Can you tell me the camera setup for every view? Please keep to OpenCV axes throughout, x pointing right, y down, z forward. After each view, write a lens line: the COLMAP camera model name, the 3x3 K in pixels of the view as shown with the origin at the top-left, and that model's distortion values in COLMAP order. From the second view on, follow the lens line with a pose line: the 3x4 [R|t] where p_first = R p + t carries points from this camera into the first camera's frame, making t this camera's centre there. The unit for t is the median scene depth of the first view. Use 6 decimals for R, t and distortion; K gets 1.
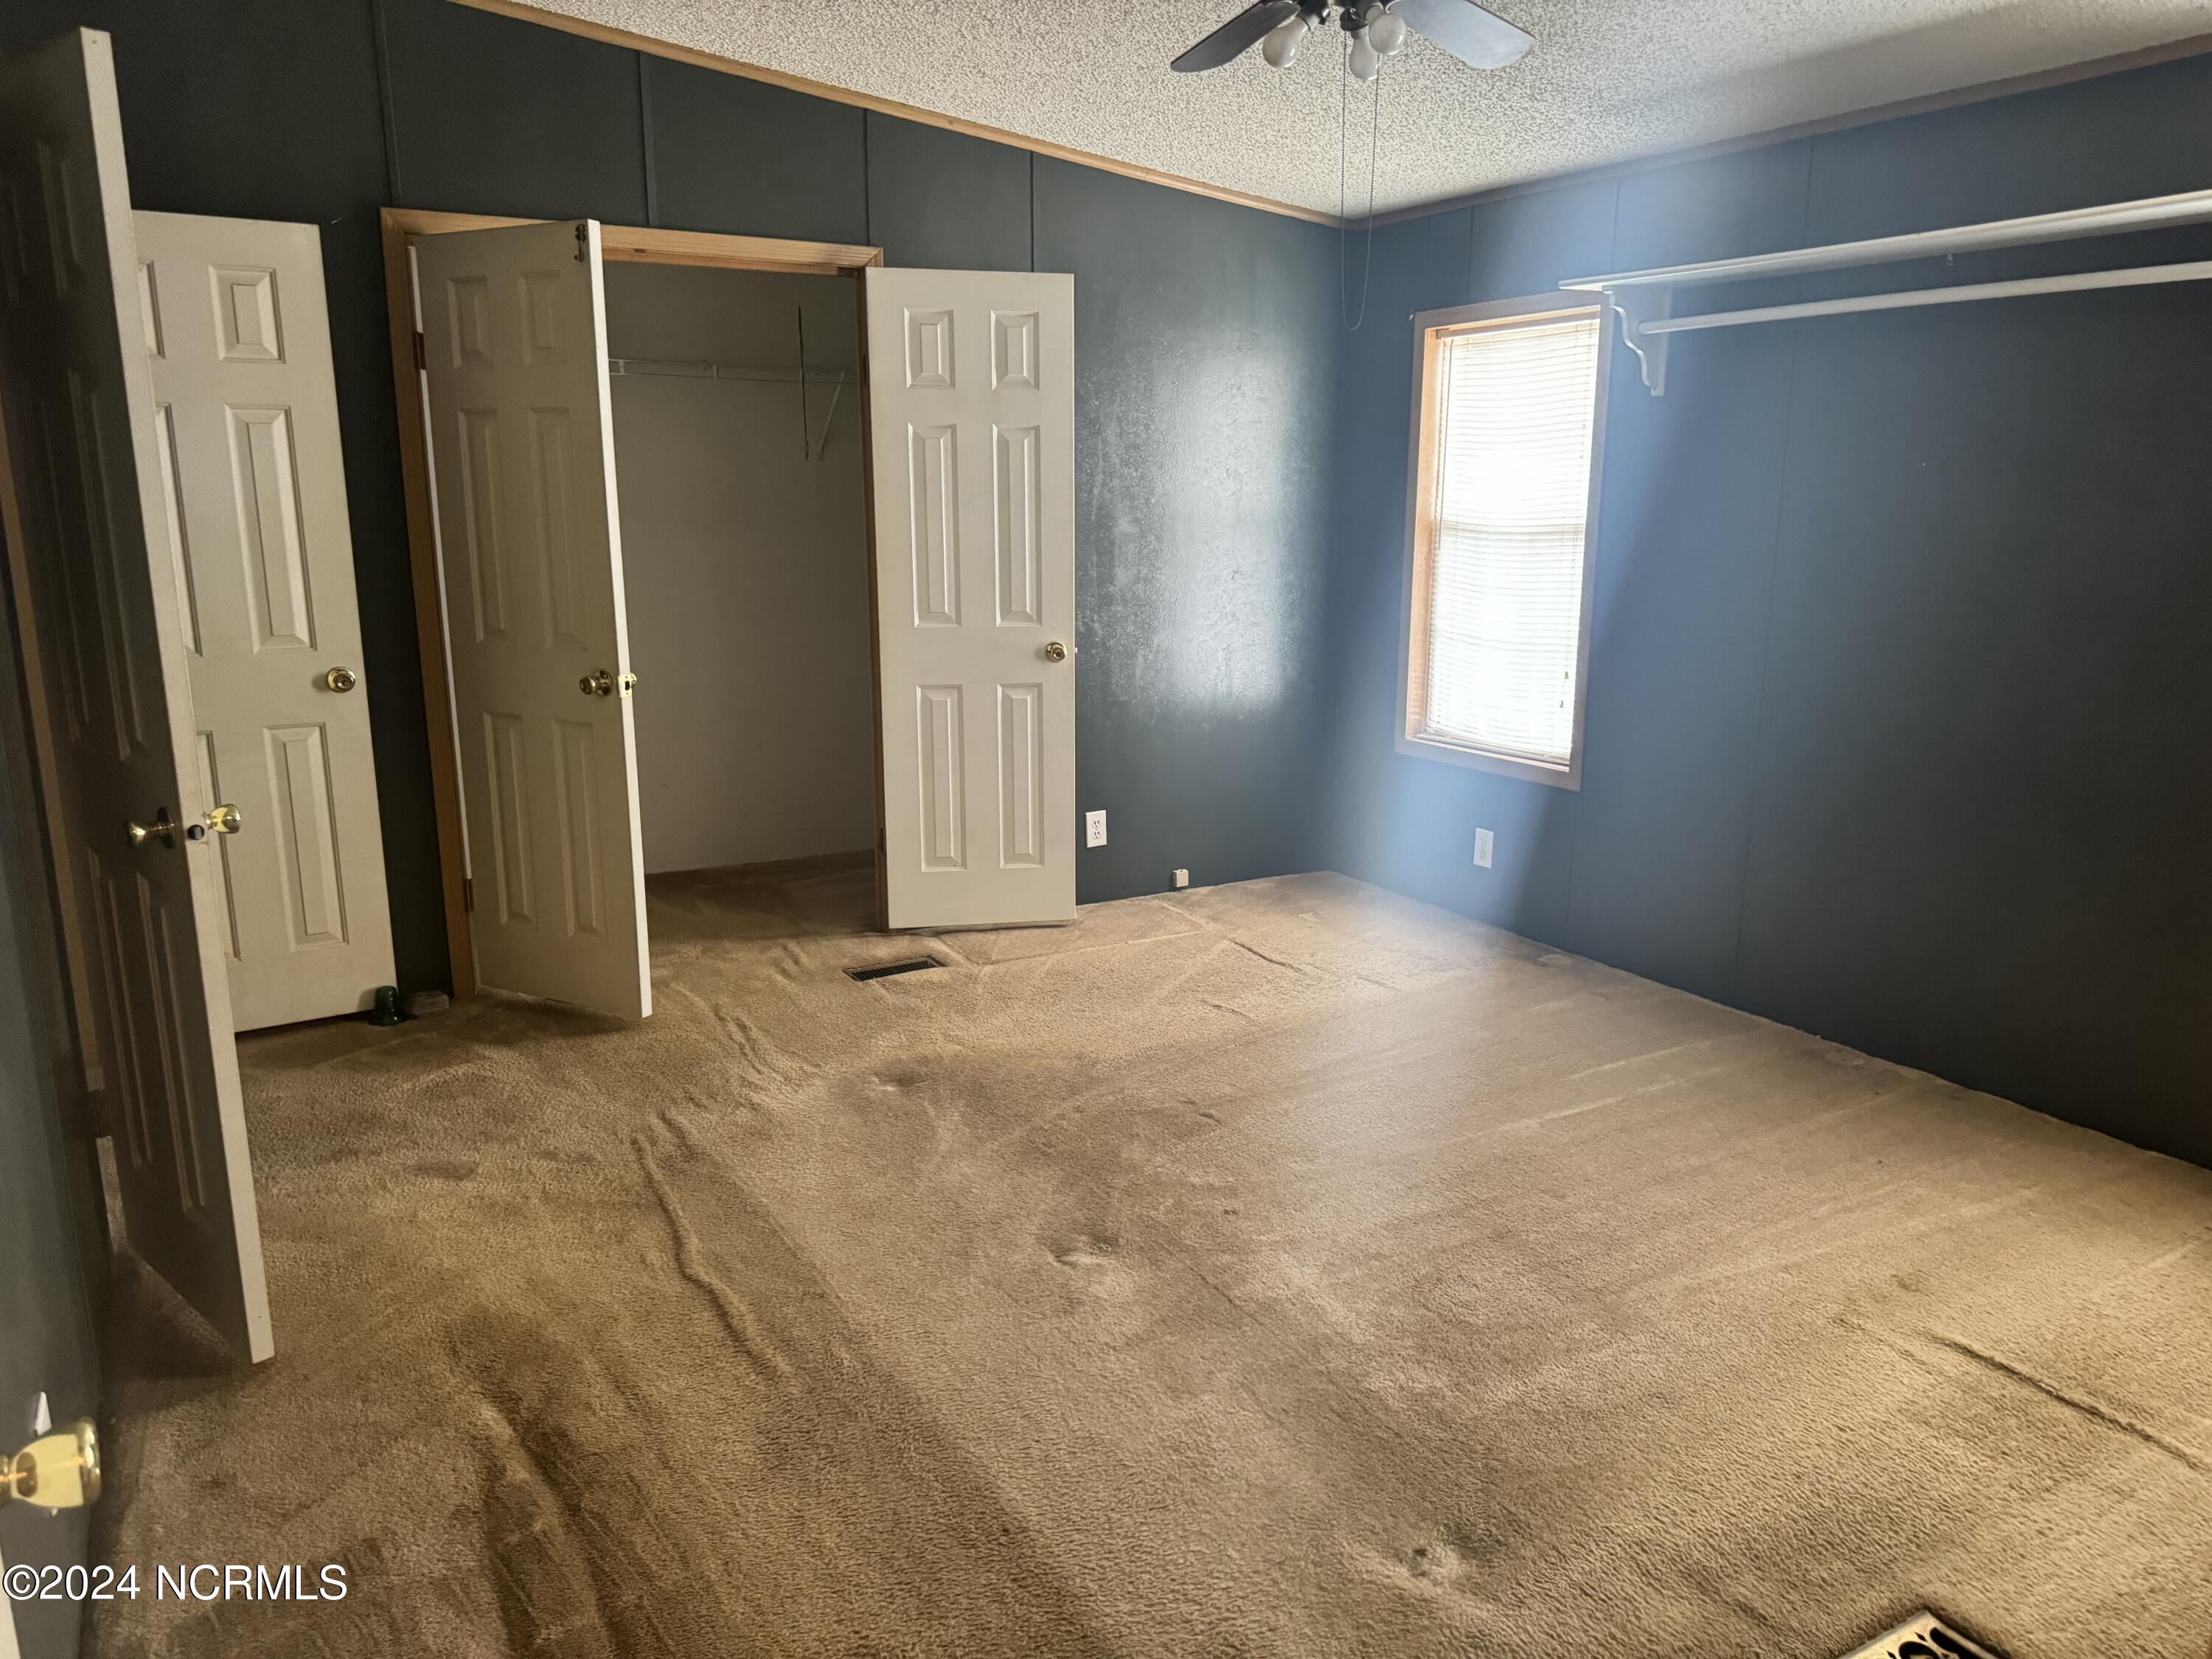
lens RADIAL K [[1570.7, 0, 1118.6], [0, 1570.7, 830.5], [0, 0, 1]] dist [0.046599, -0.050281]
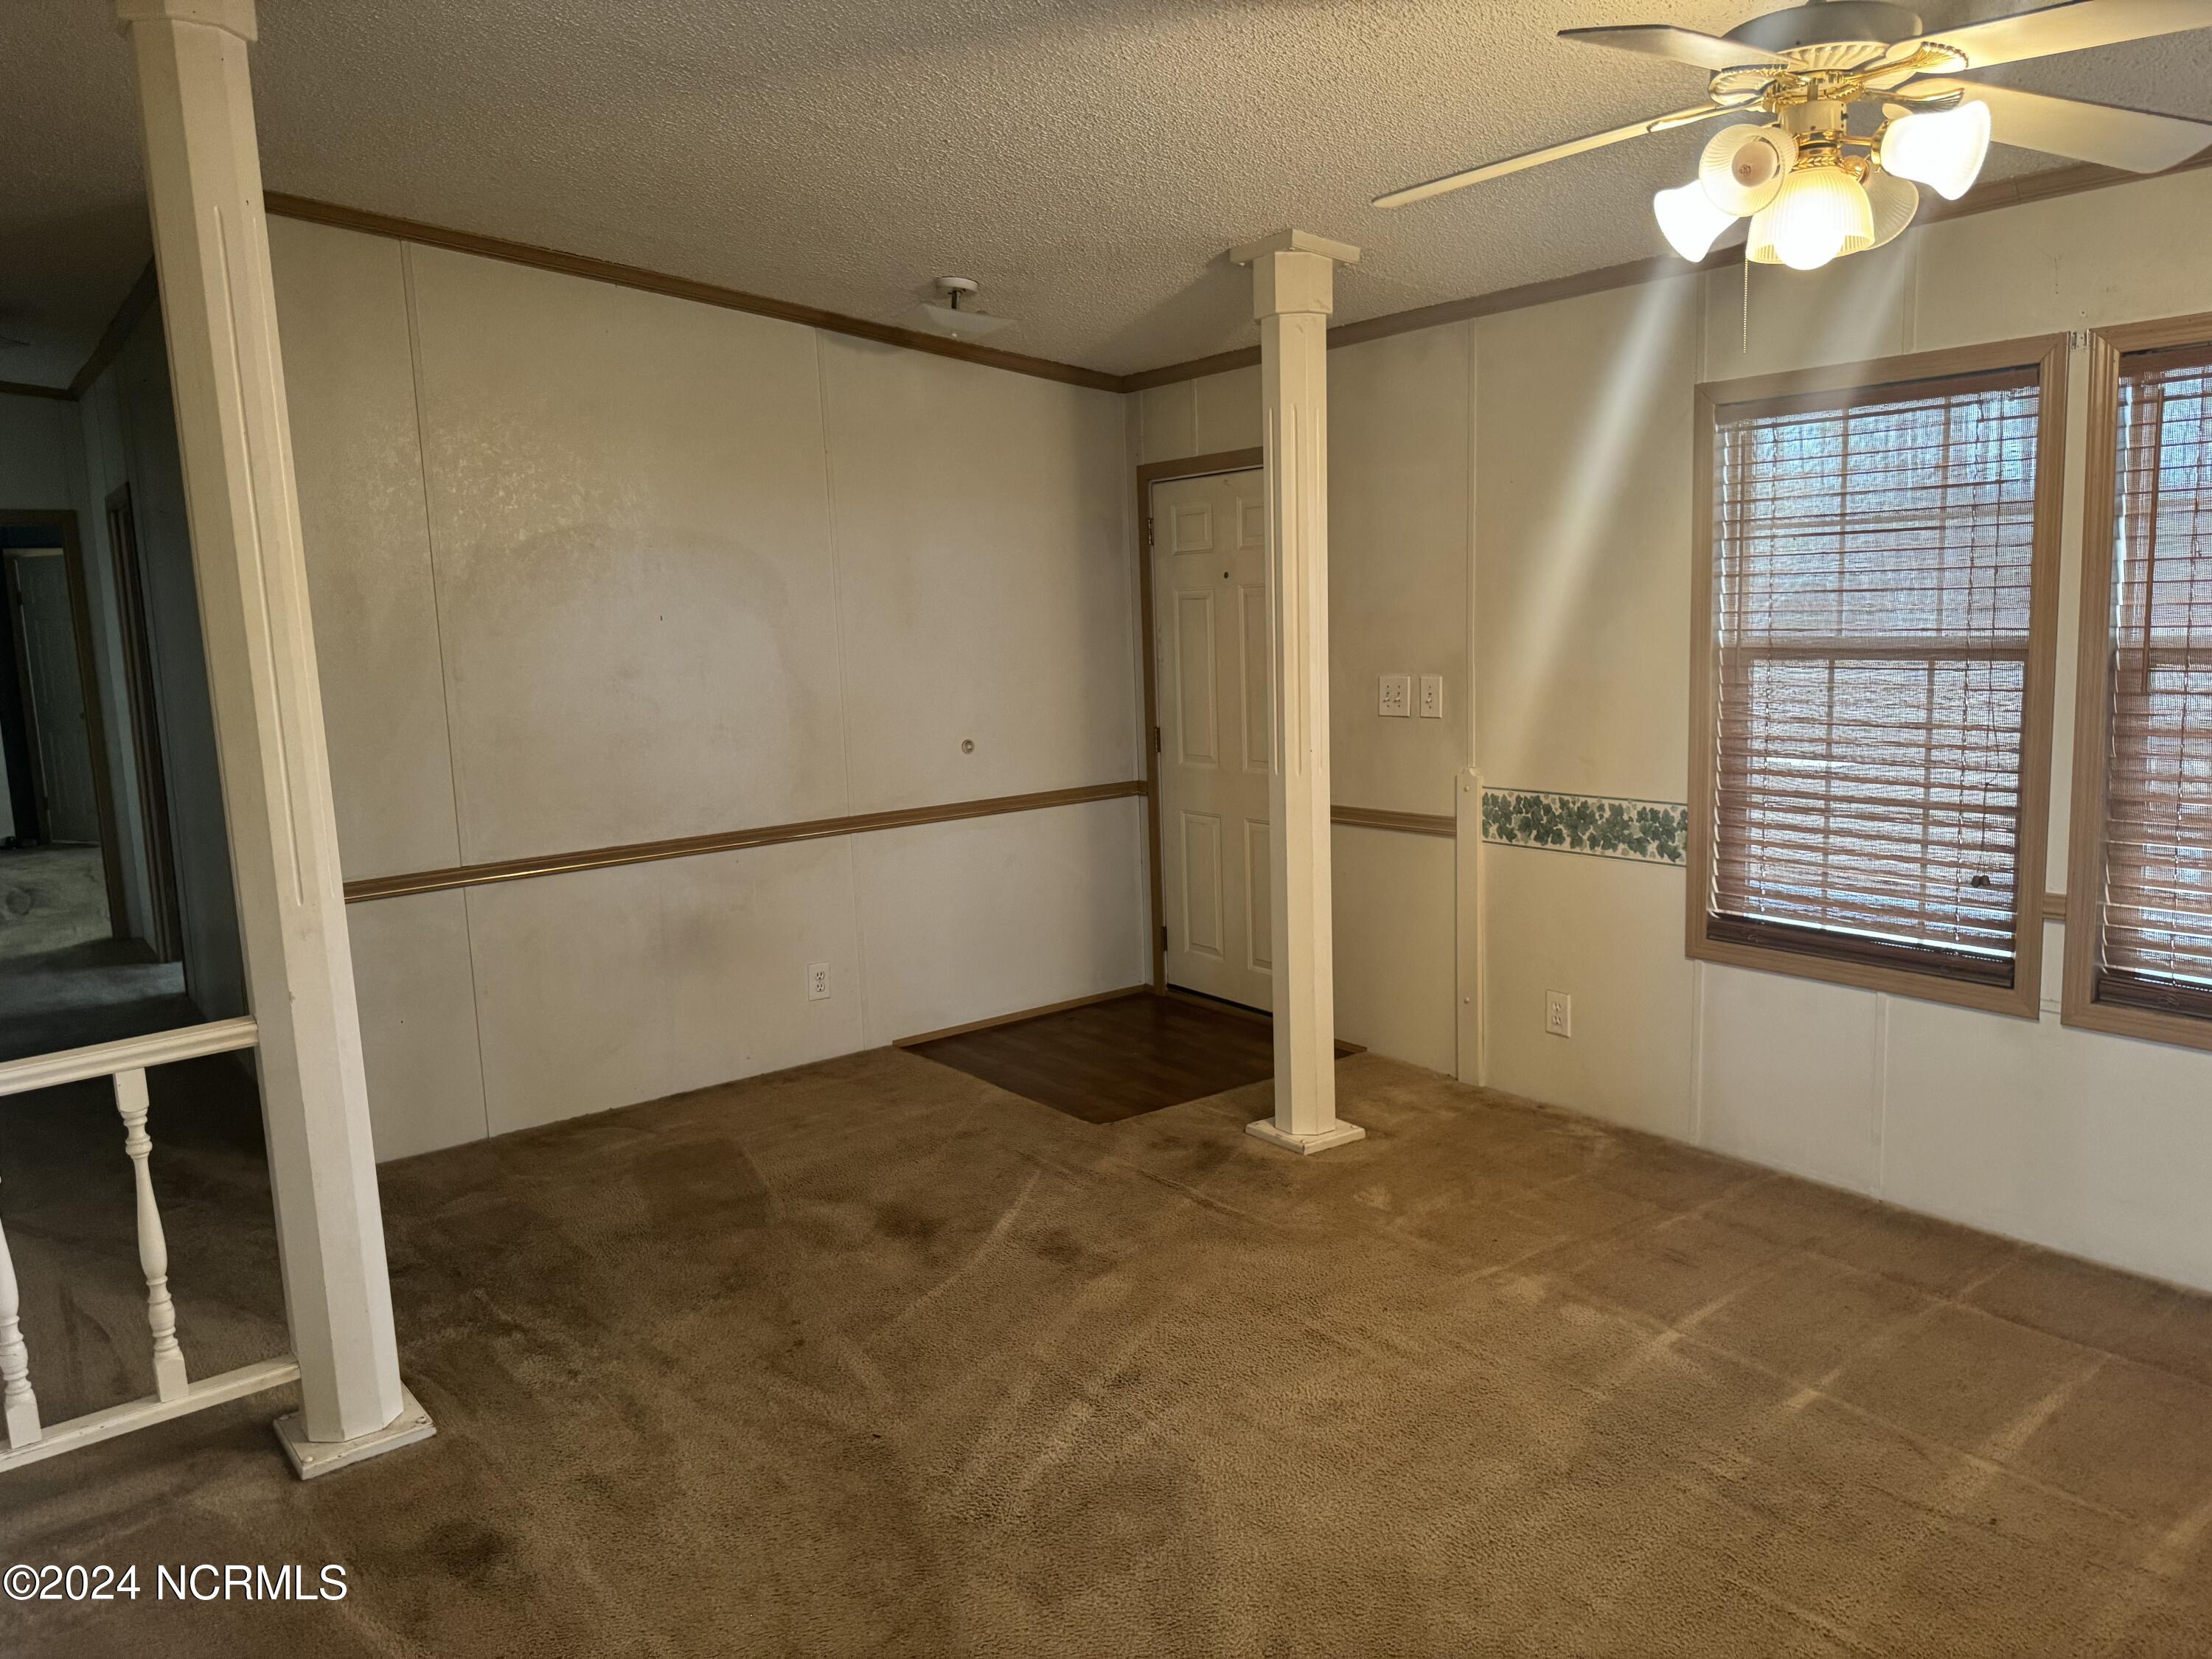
lens RADIAL K [[1570.7, 0, 1104.9], [0, 1570.7, 834.1], [0, 0, 1]] dist [0.046599, -0.050281]
pose [[0.992813, -0.049475, 0.108975, 1.101873], [0.056659, 0.996350, -0.063848, 0.383200], [-0.105418, 0.069564, 0.991992, -1.887506]]
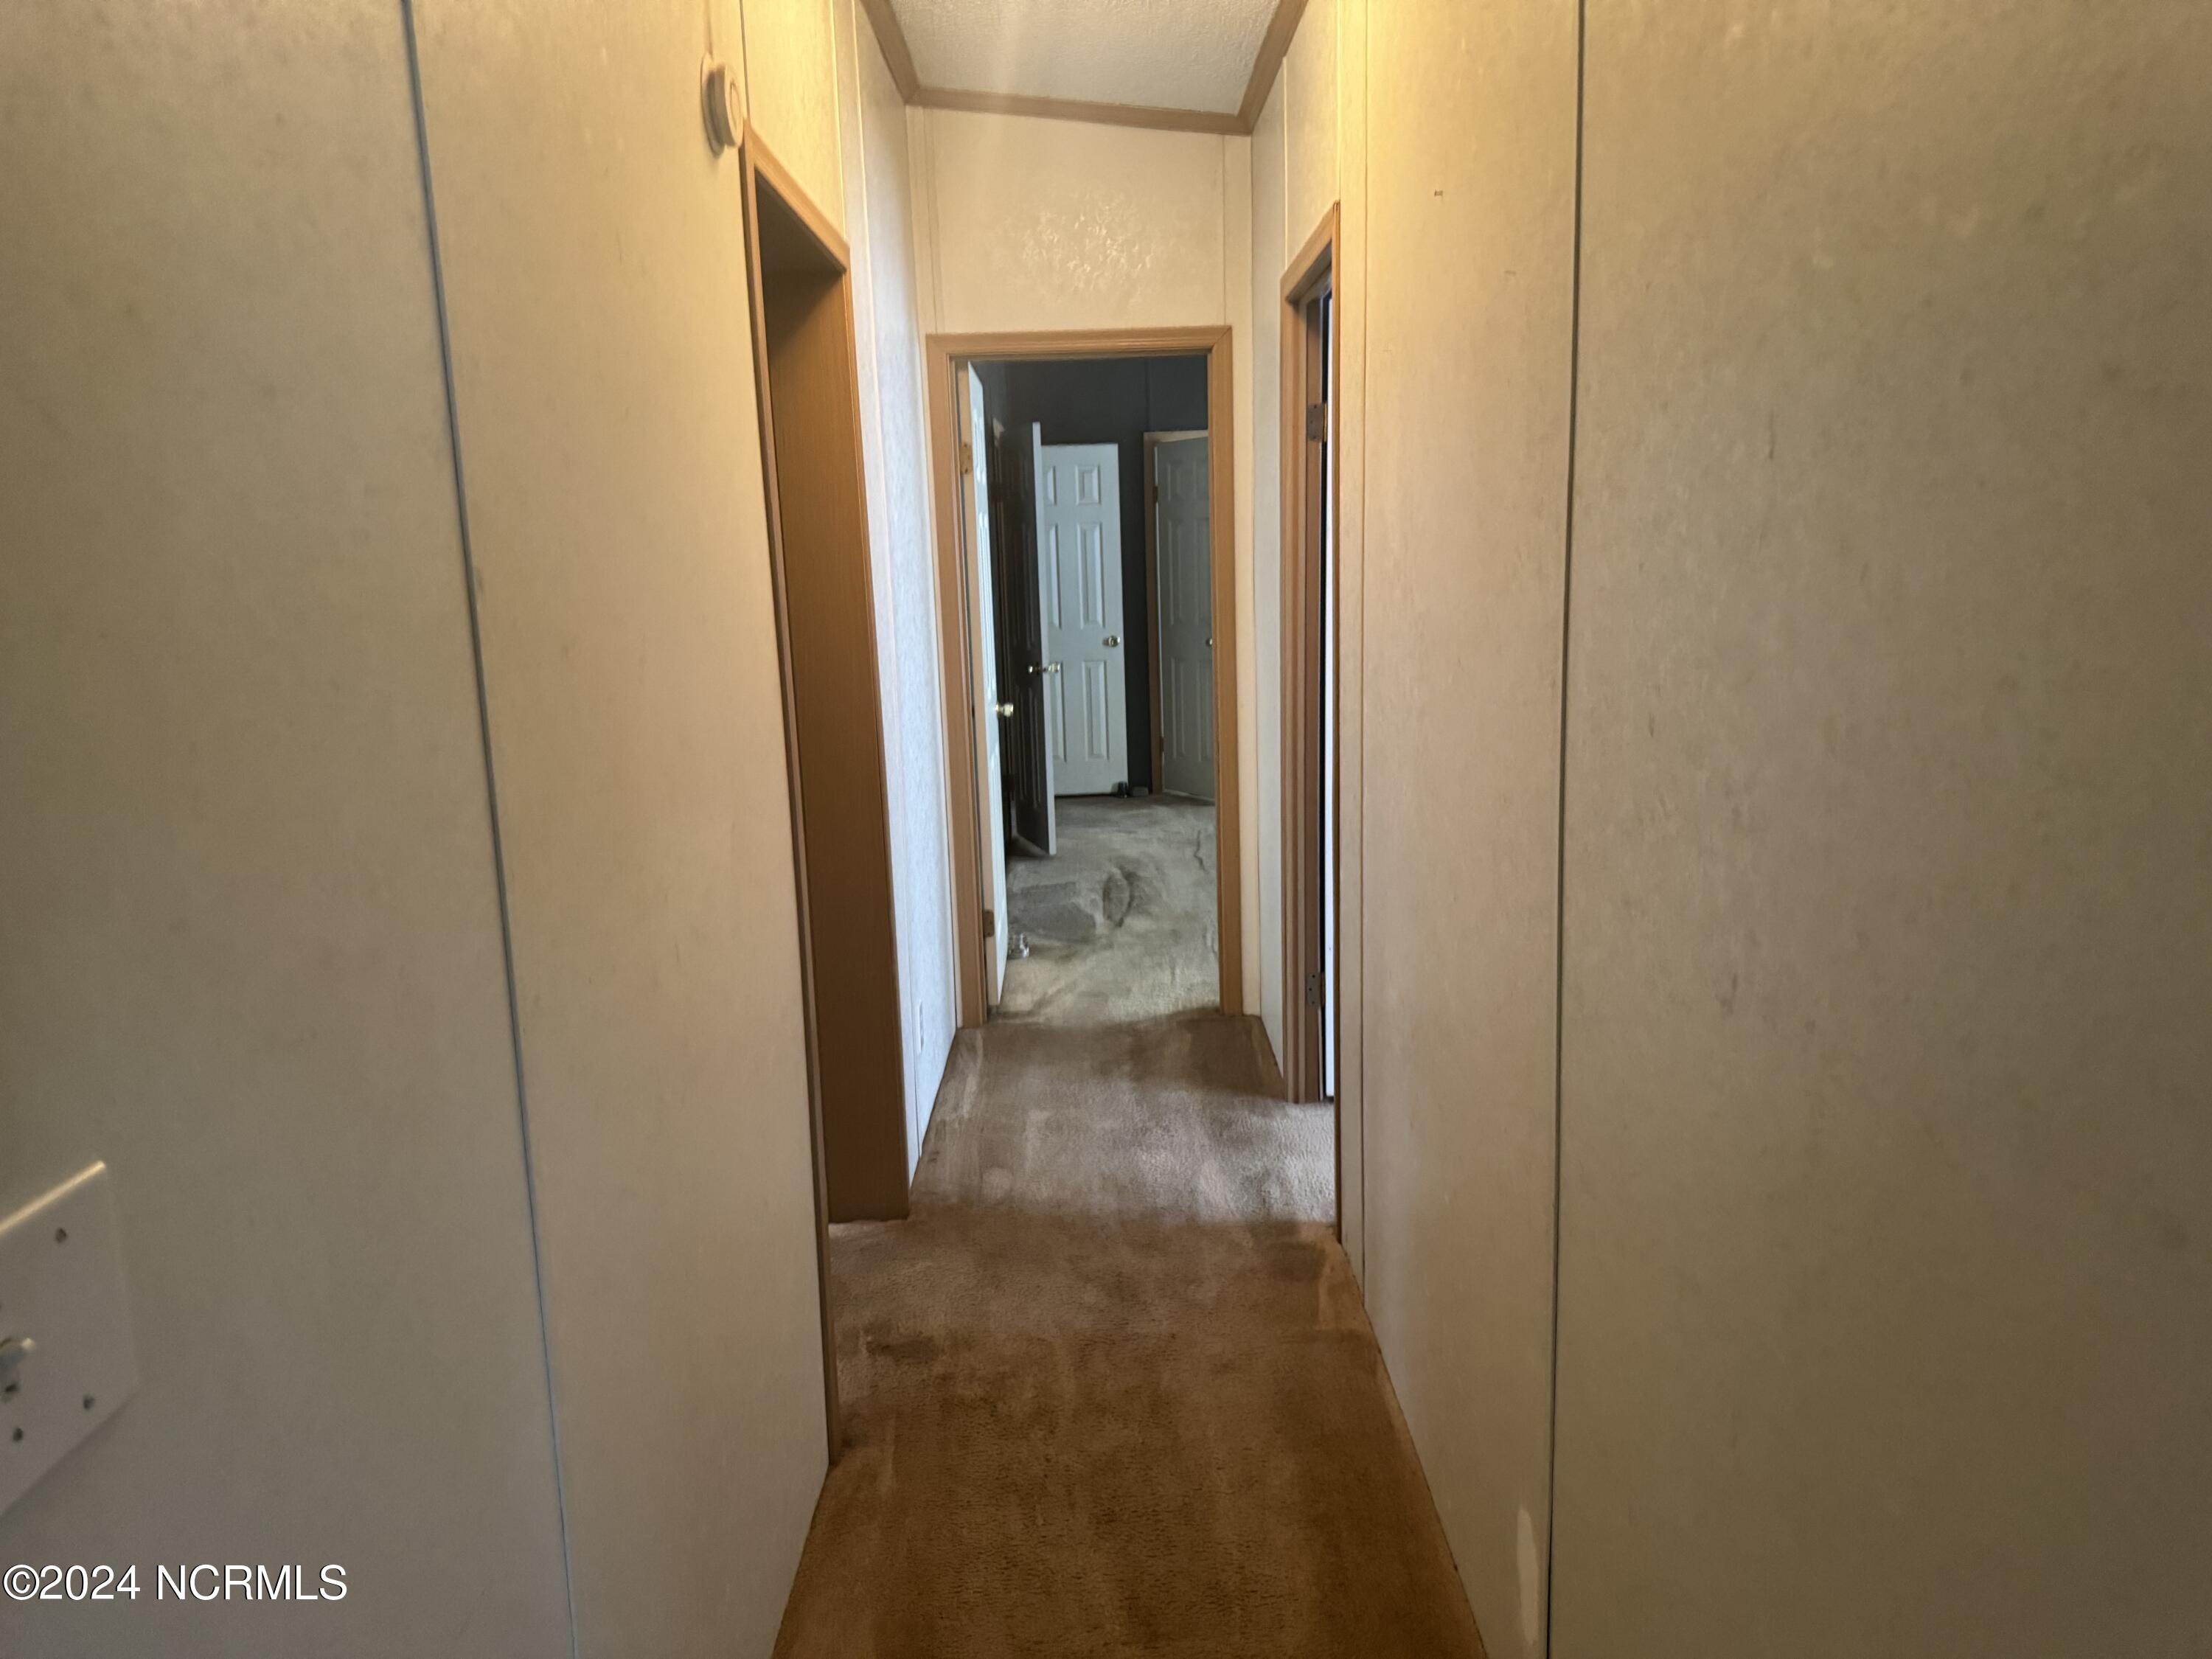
lens RADIAL K [[1570.7, 0, 1104.0], [0, 1570.7, 832.3], [0, 0, 1]] dist [0.046599, -0.050281]
pose [[0.867251, 0.060695, -0.494157, 0.625749], [-0.073616, 0.997264, -0.006708, 0.193957], [0.492398, 0.042195, 0.869347, -0.950832]]
